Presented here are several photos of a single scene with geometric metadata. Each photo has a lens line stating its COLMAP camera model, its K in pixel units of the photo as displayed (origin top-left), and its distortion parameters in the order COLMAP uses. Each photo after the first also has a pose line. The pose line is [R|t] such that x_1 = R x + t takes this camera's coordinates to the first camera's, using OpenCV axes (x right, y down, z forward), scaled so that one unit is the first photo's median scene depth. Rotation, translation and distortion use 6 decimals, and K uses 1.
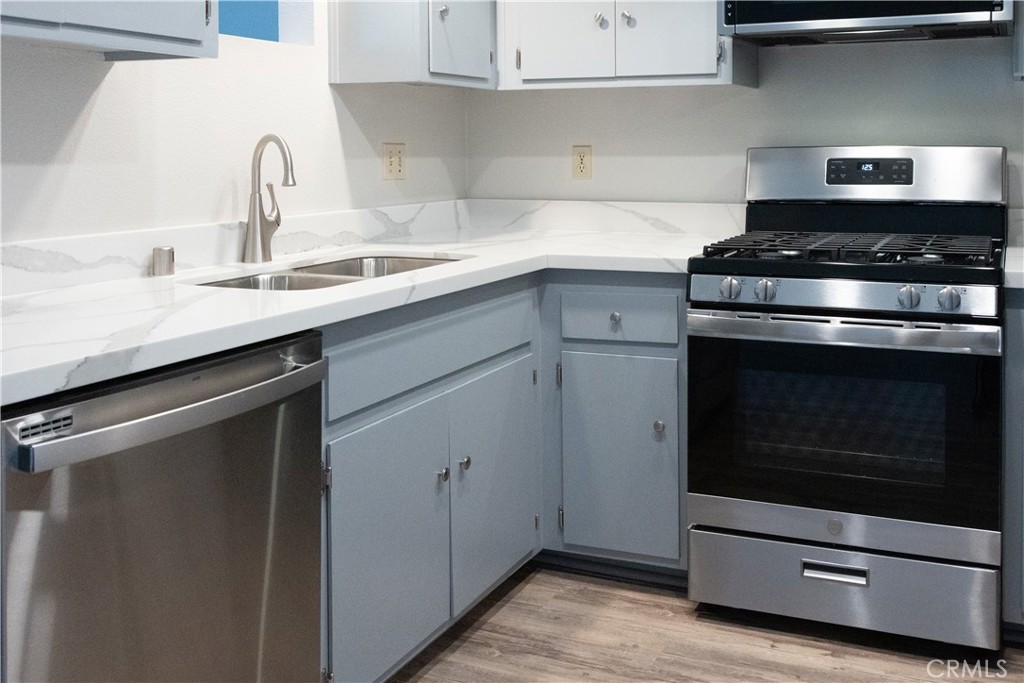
lens RADIAL K [[901.2, 0, 511.5], [0, 901.2, 346.3], [0, 0, 1]] dist [0.040368, 0.010081]
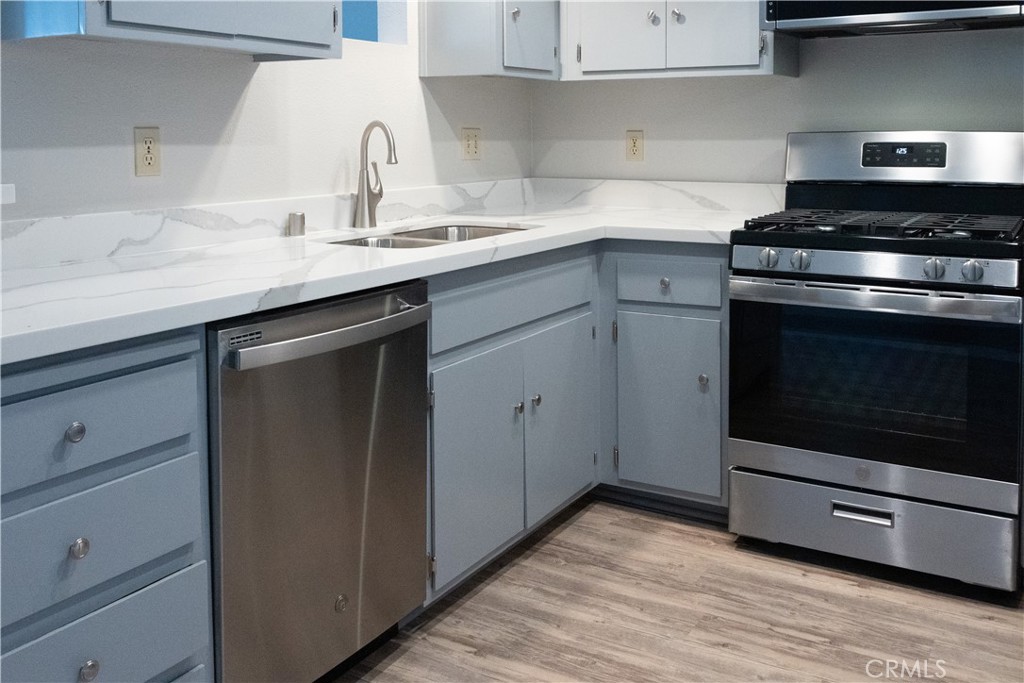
lens RADIAL K [[994.8, 0, 511.9], [0, 994.8, 334.9], [0, 0, 1]] dist [0.060267, 0.000000]
pose [[0.999518, 0.008426, -0.029888, -0.039069], [-0.008927, 0.999822, -0.016646, 0.057135], [0.029742, 0.016905, 0.999415, -0.254136]]
